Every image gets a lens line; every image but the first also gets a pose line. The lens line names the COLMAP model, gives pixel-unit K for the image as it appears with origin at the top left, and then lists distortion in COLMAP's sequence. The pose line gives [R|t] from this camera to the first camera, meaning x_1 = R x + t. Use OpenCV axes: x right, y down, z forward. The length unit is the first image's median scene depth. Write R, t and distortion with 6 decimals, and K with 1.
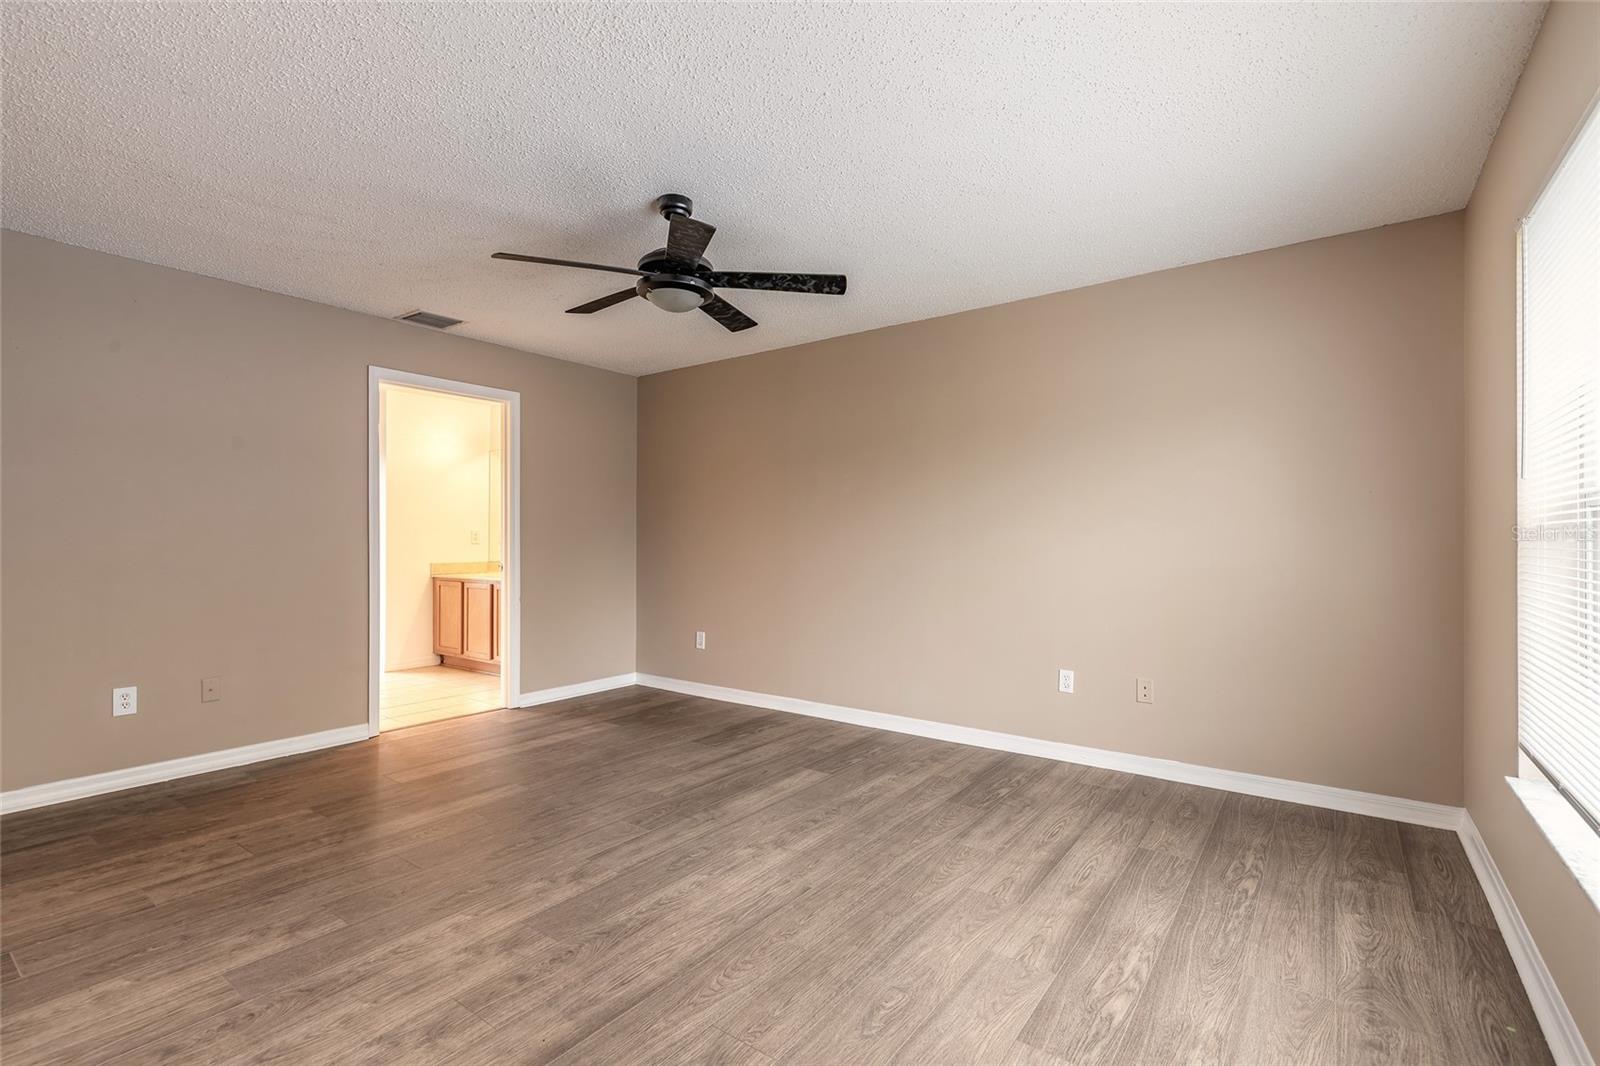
lens RADIAL K [[719.3, 0, 798.1], [0, 719.3, 542.3], [0, 0, 1]] dist [0.008243, -0.003057]
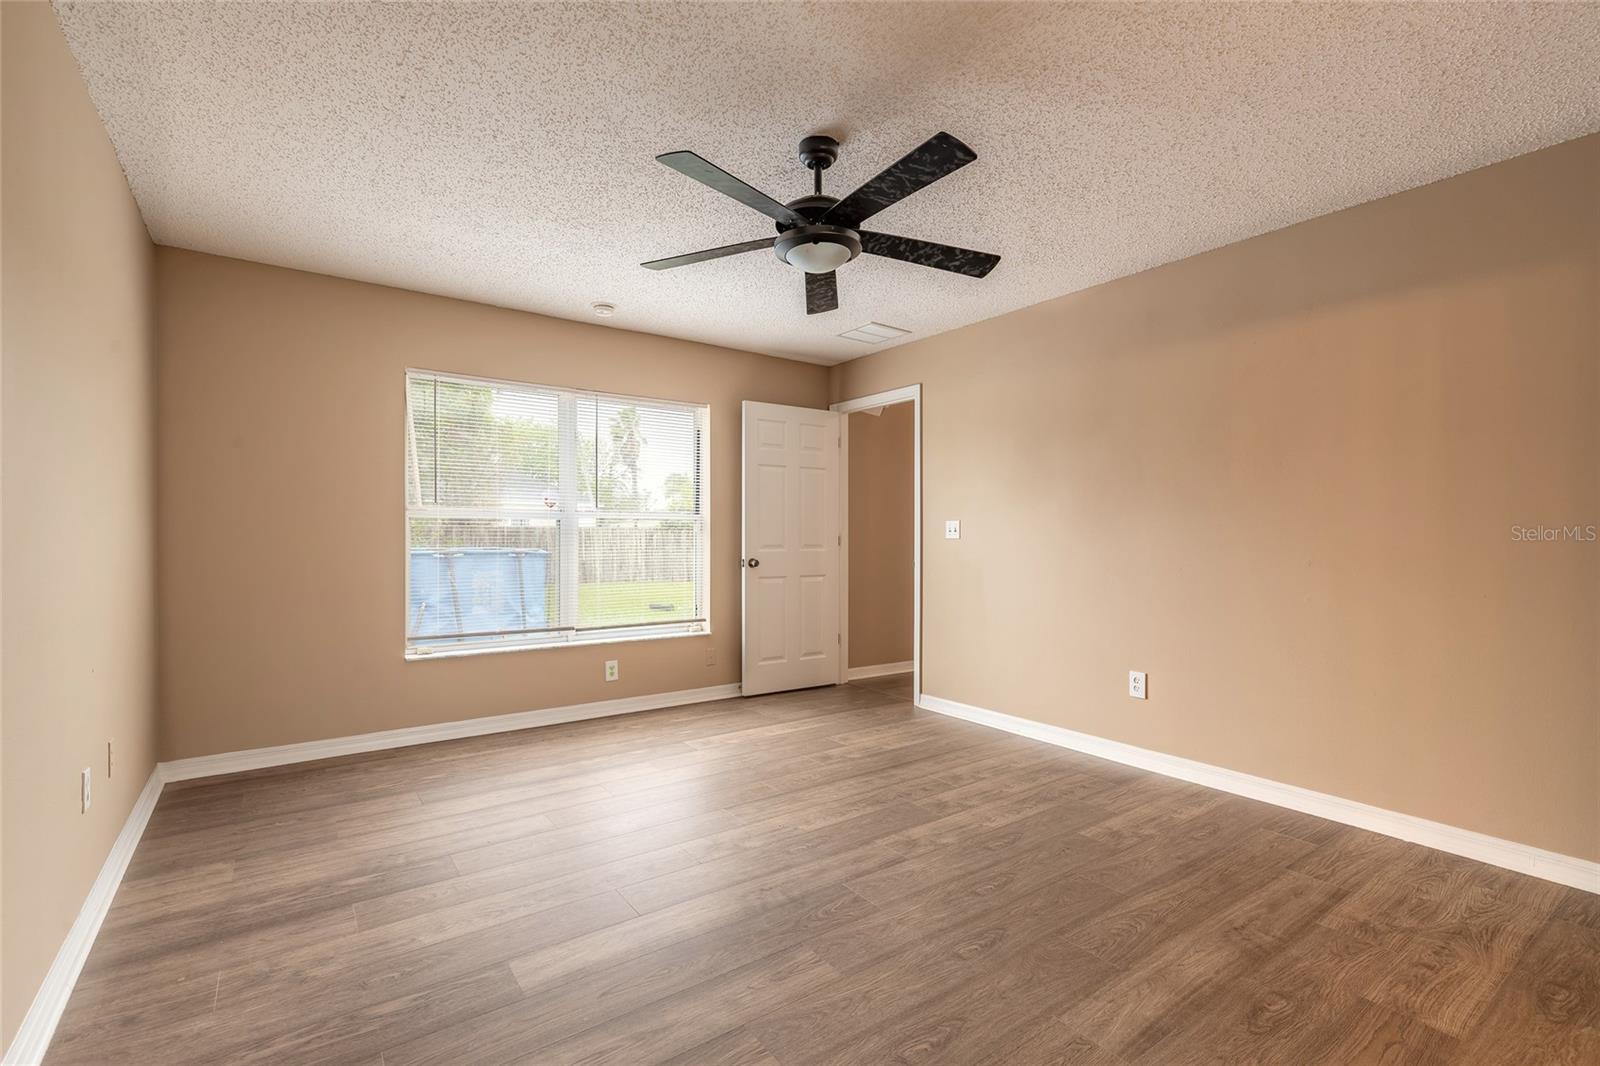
lens RADIAL K [[719.3, 0, 801.6], [0, 719.3, 531.9], [0, 0, 1]] dist [0.008243, -0.003057]
pose [[-0.953483, -0.003508, 0.301428, -0.484639], [-0.004158, 0.999990, -0.001515, -0.004237], [-0.301419, -0.002698, -0.953488, 2.138468]]
